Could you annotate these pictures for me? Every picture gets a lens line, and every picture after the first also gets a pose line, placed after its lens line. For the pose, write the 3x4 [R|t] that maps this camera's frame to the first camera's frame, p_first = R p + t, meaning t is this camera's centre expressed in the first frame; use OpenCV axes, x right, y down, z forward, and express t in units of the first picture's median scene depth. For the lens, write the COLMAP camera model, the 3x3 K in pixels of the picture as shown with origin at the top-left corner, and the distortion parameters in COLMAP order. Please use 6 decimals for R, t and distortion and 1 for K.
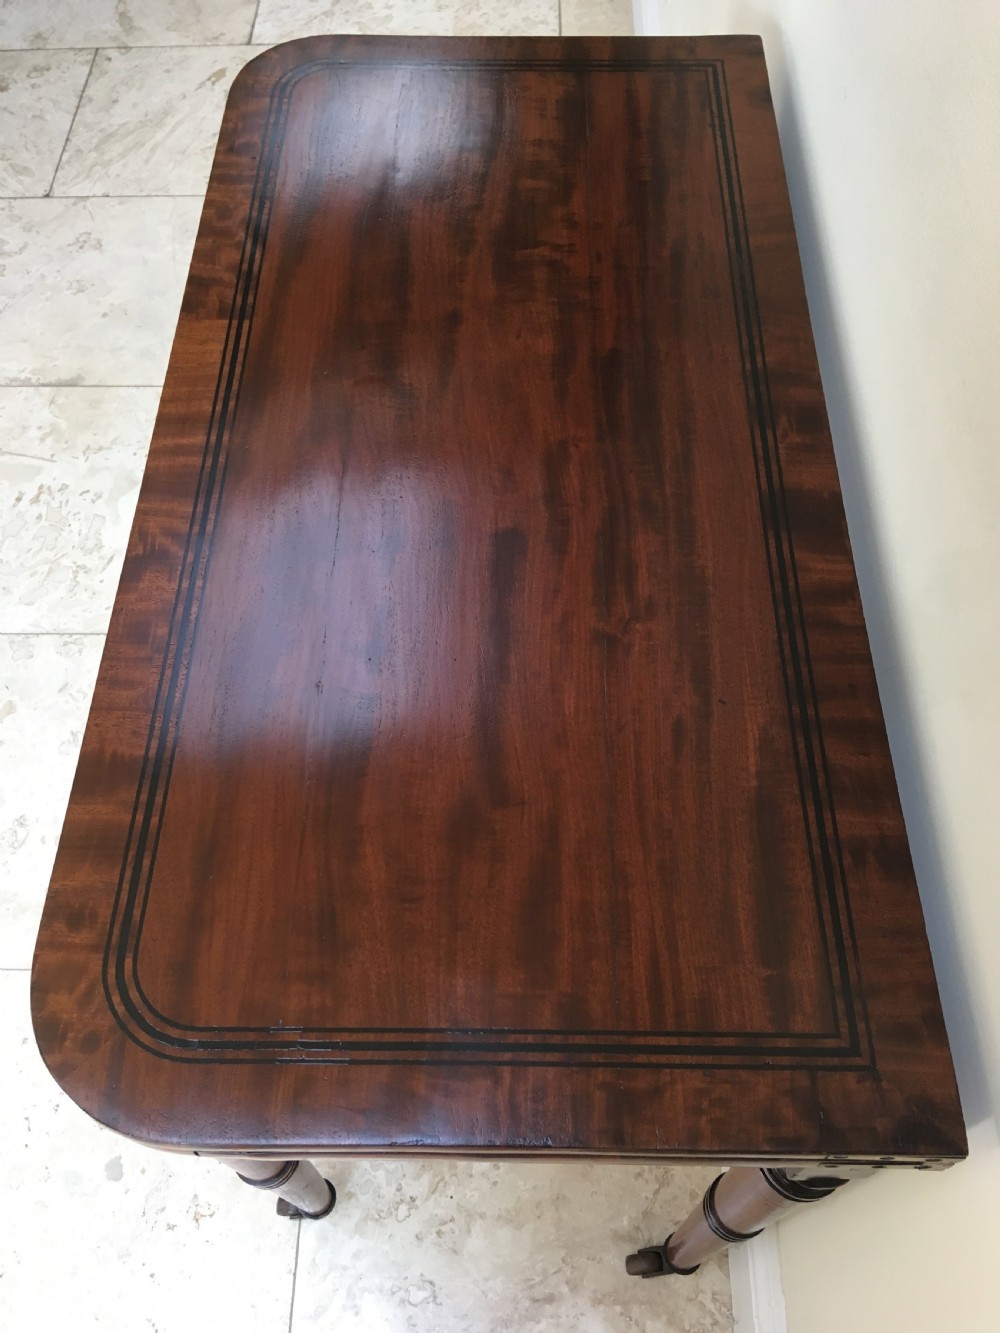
lens RADIAL K [[1145.6, 0, 495.9], [0, 1145.6, 665.9], [0, 0, 1]] dist [0.109789, -0.183141]
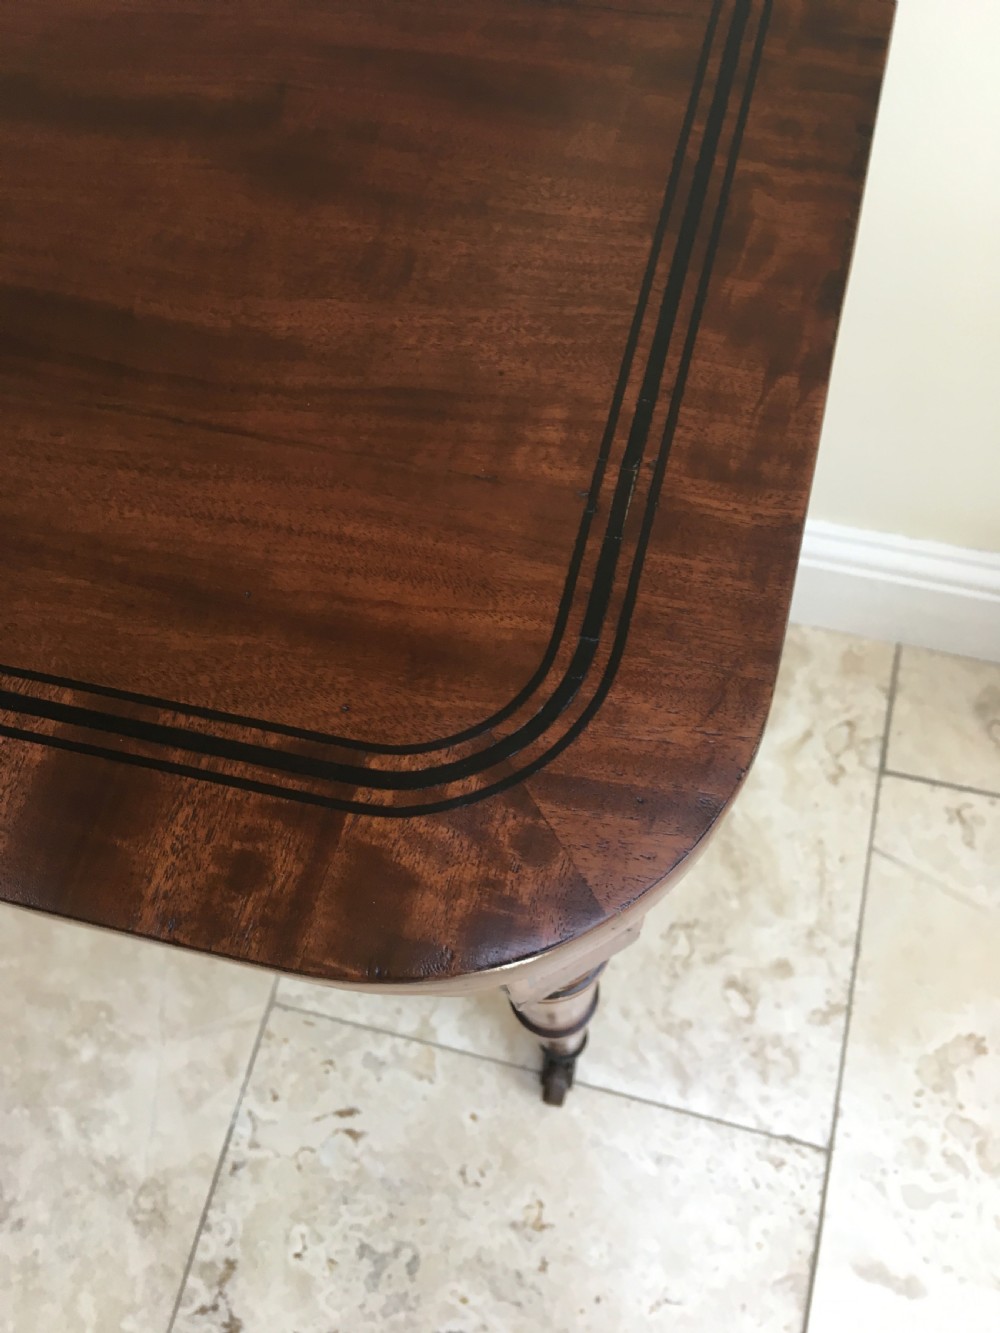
lens RADIAL K [[1145.6, 0, 502.8], [0, 1145.6, 673.3], [0, 0, 1]] dist [0.109789, -0.183141]
pose [[0.227223, -0.900416, 0.370972, -0.225853], [0.861238, 0.363614, 0.355041, 0.062910], [-0.454575, 0.238822, 0.858094, 0.296759]]
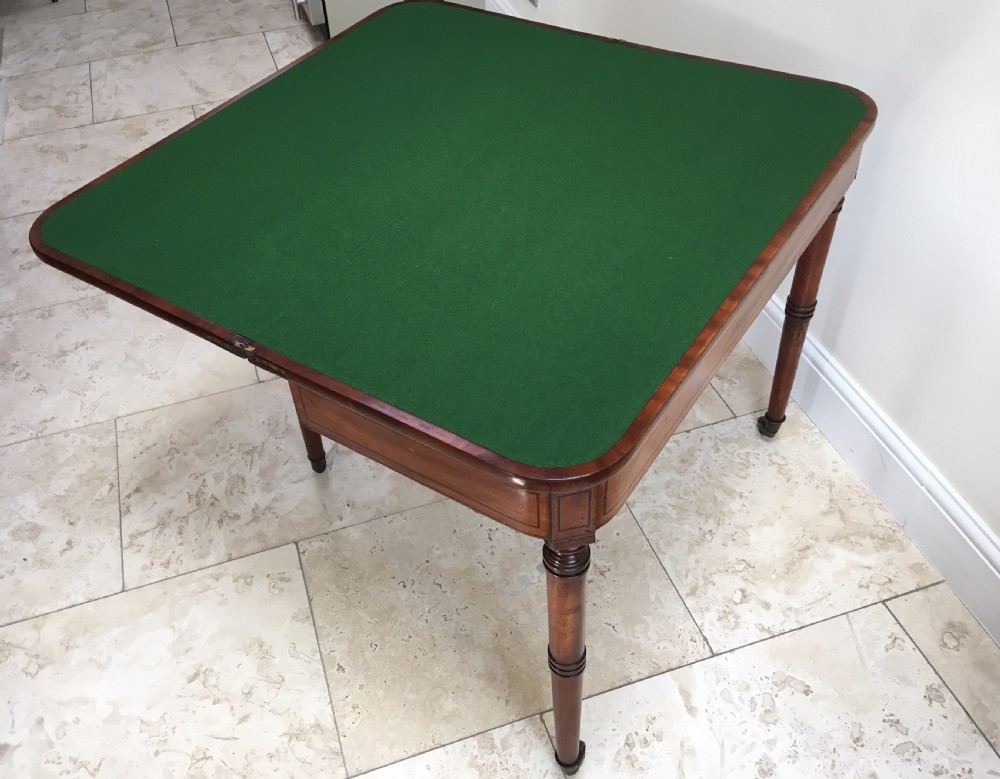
lens RADIAL K [[940.0, 0, 447.6], [0, 940.0, 358.4], [0, 0, 1]] dist [0.051595, 0.000000]
pose [[0.951463, -0.222704, 0.212415, -0.720467], [0.275488, 0.923989, -0.265238, 0.501764], [-0.137200, 0.310882, 0.940494, -0.392651]]
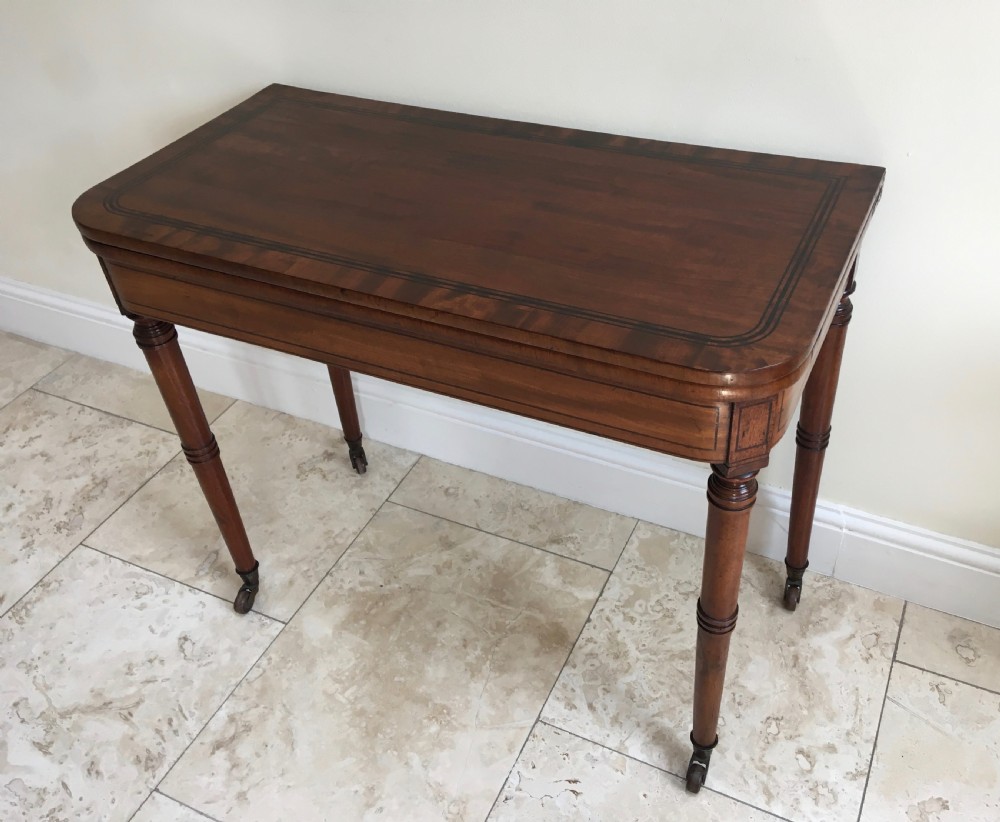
lens RADIAL K [[930.2, 0, 548.8], [0, 930.2, 414.8], [0, 0, 1]] dist [0.052439, 0.000000]
pose [[0.407449, -0.585227, 0.701067, -0.775218], [0.798235, 0.601153, 0.037901, 0.030569], [-0.443629, 0.544174, 0.712087, 0.064928]]
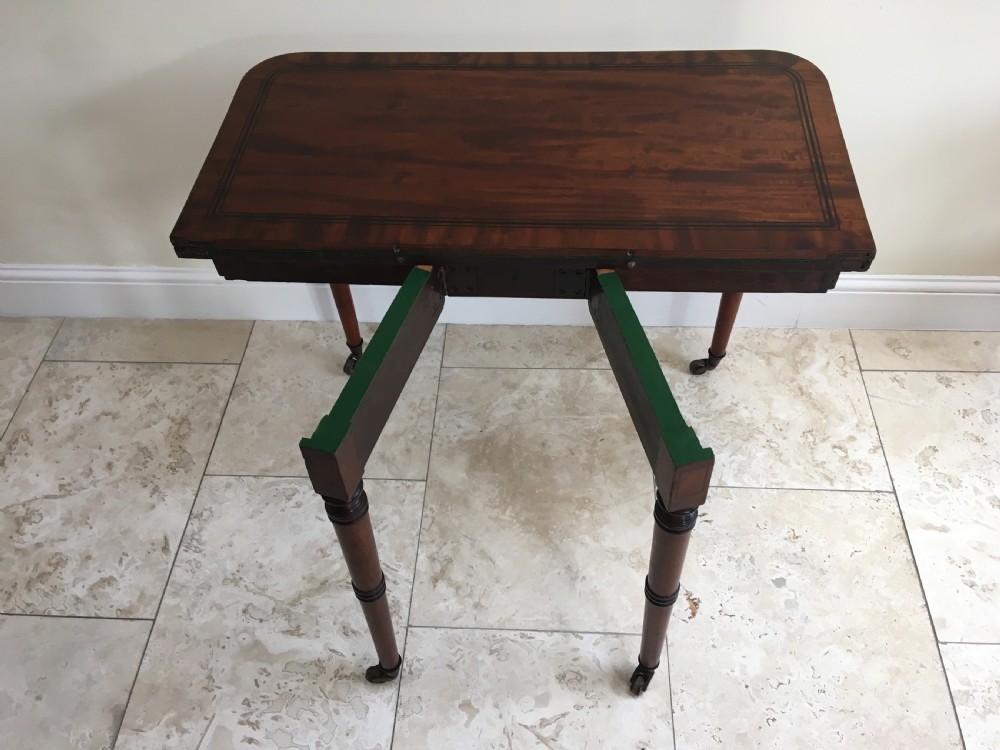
lens RADIAL K [[859.4, 0, 496.0], [0, 859.4, 370.8], [0, 0, 1]] dist [0.109789, -0.183141]
pose [[0.042741, -0.740711, 0.670463, -1.034002], [0.873897, 0.352969, 0.334241, -0.507697], [-0.484229, 0.571629, 0.662392, 0.172500]]
